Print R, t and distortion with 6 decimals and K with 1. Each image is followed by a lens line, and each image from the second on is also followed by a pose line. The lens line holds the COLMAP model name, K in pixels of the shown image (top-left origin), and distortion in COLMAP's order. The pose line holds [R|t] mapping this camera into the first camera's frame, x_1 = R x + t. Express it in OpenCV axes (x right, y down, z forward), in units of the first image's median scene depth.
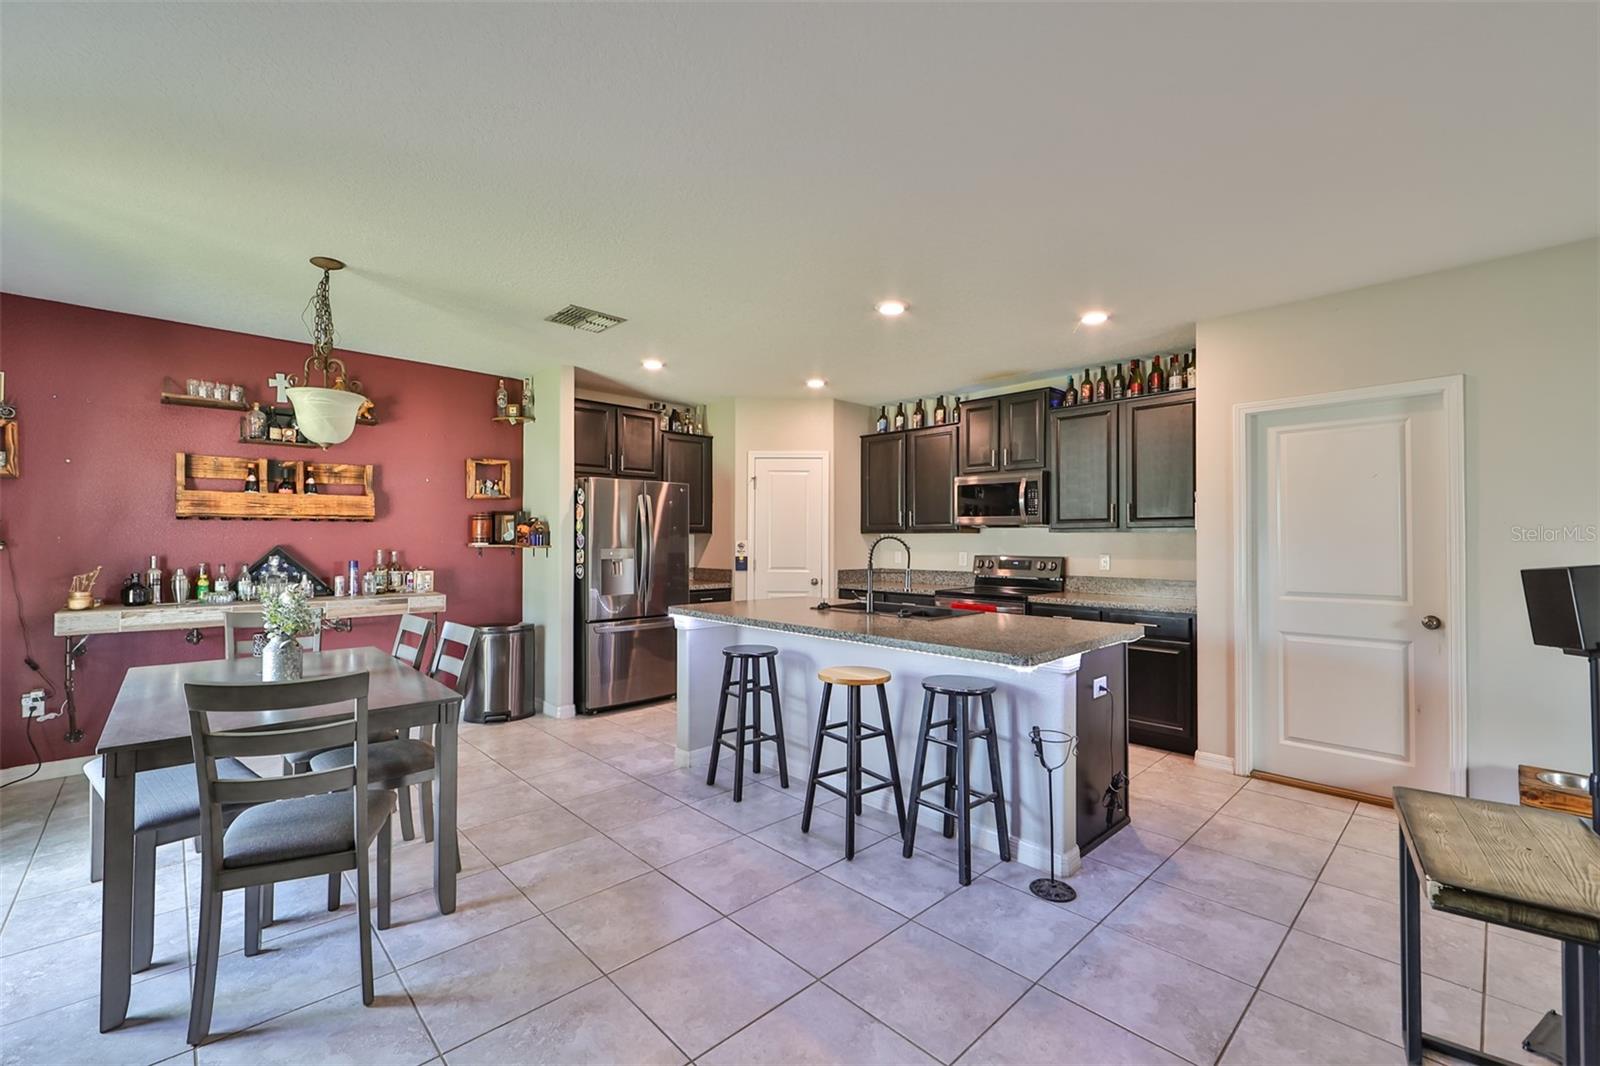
lens RADIAL K [[669.6, 0, 780.4], [0, 669.6, 528.1], [0, 0, 1]] dist [-0.001623, 0.000630]
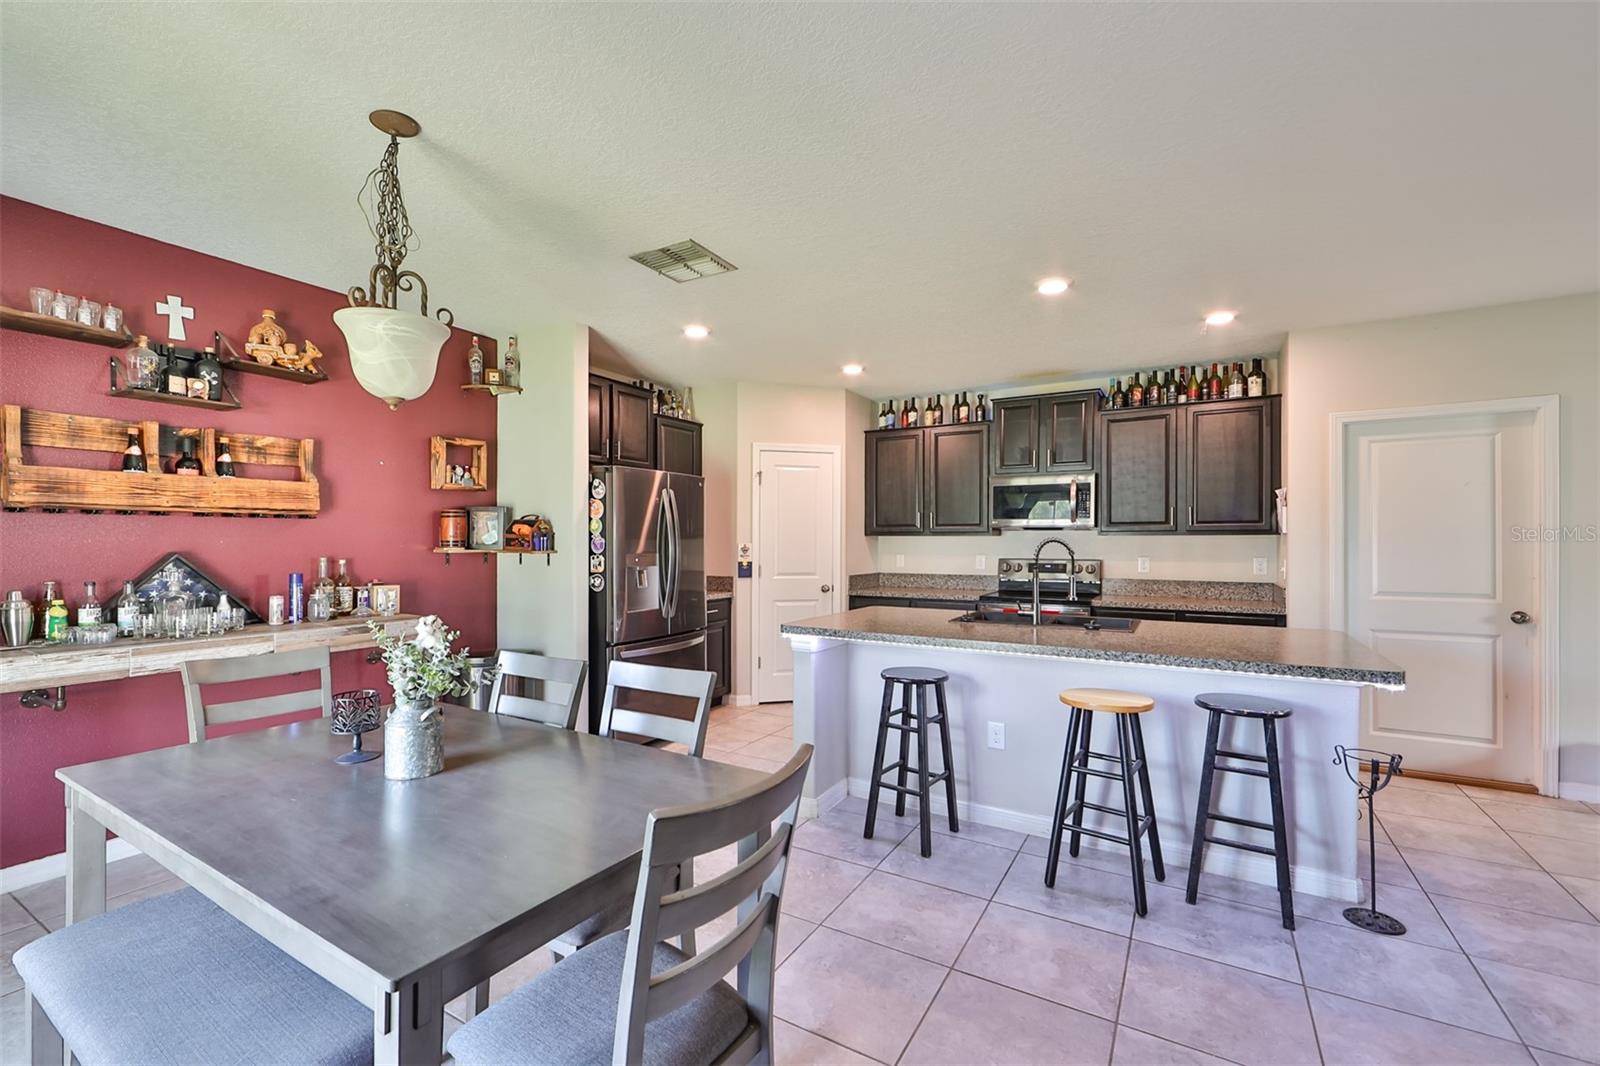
lens RADIAL K [[669.6, 0, 781.5], [0, 669.6, 543.9], [0, 0, 1]] dist [-0.001623, 0.000630]
pose [[0.960967, -0.001518, 0.276659, -0.345967], [-0.004262, 0.999785, 0.020291, 0.000932], [-0.276631, -0.020678, 0.960754, 0.186659]]
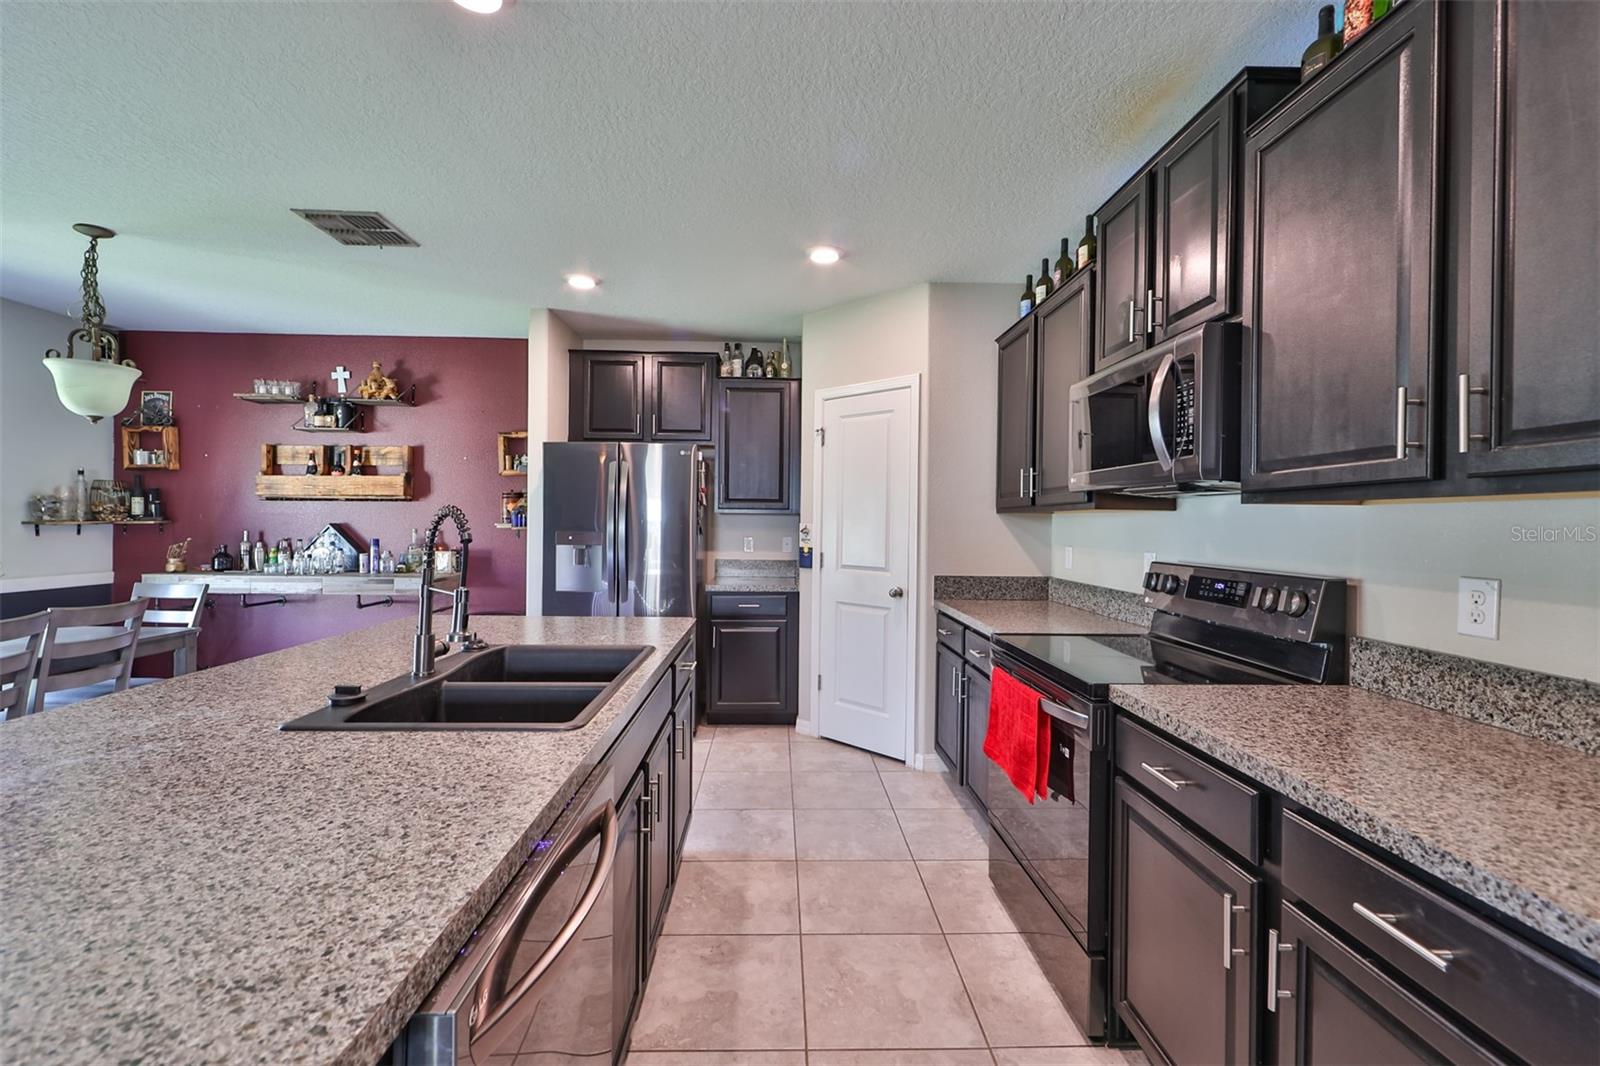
lens RADIAL K [[669.6, 0, 776.1], [0, 669.6, 515.9], [0, 0, 1]] dist [-0.001623, 0.000630]
pose [[0.751547, 0.000724, -0.659679, 0.493651], [0.002098, 0.999992, 0.003488, 0.010886], [0.659676, -0.004005, 0.751539, 0.640112]]
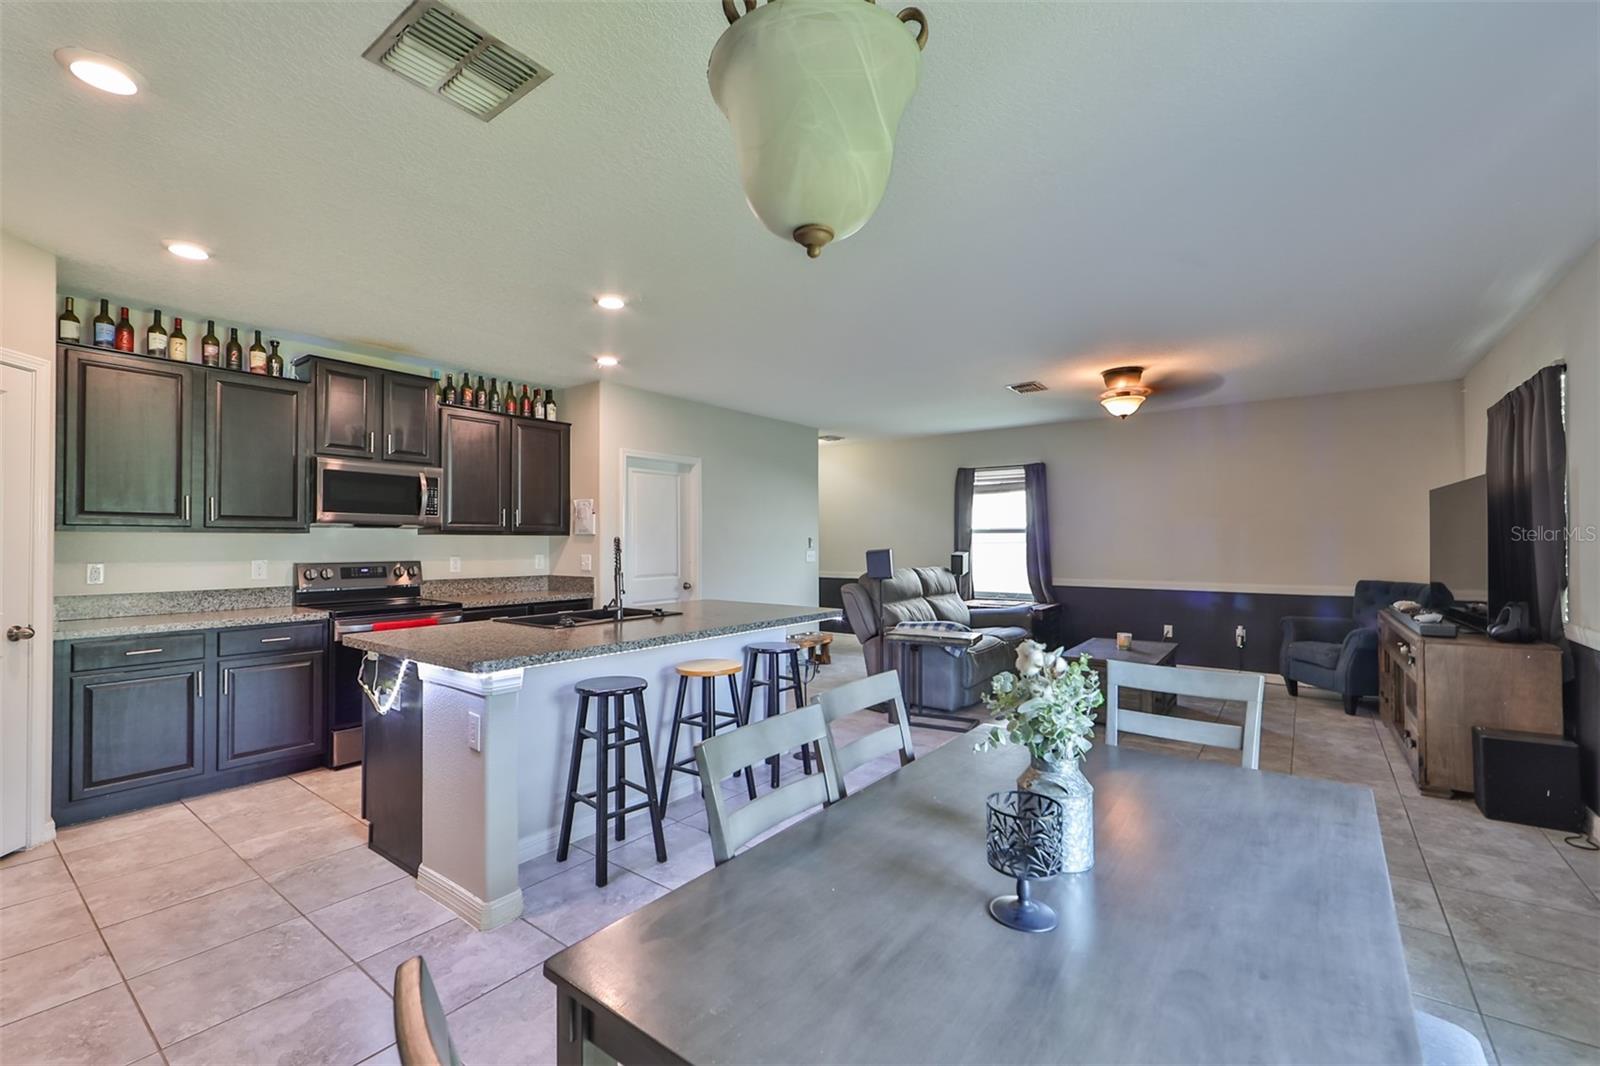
lens RADIAL K [[669.6, 0, 812.3], [0, 669.6, 537.4], [0, 0, 1]] dist [-0.001623, 0.000630]
pose [[-0.191681, 0.005585, 0.981441, -0.673278], [-0.016831, 0.999818, -0.008976, 0.011023], [-0.981313, -0.018240, -0.191552, 0.725043]]
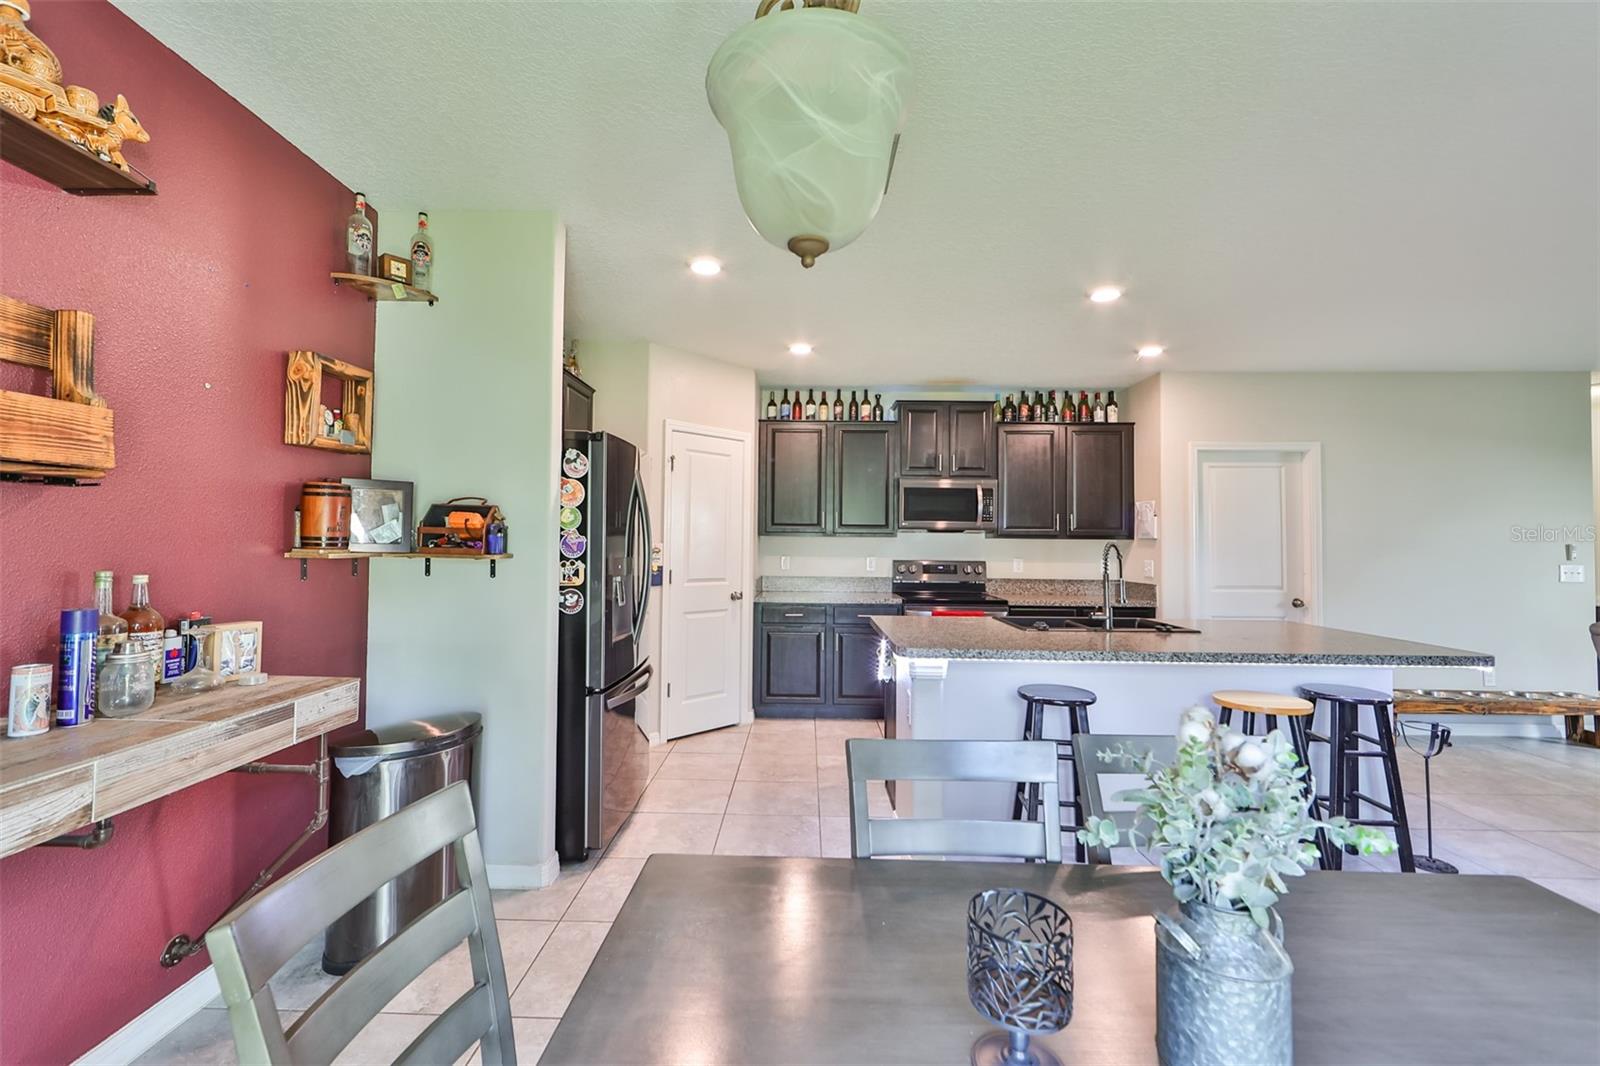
lens RADIAL K [[669.6, 0, 794.7], [0, 669.6, 526.0], [0, 0, 1]] dist [-0.001623, 0.000630]
pose [[0.690488, 0.023115, 0.722974, -0.631829], [-0.021691, 0.999701, -0.011247, 0.006077], [-0.723018, -0.007916, 0.690783, 0.544690]]
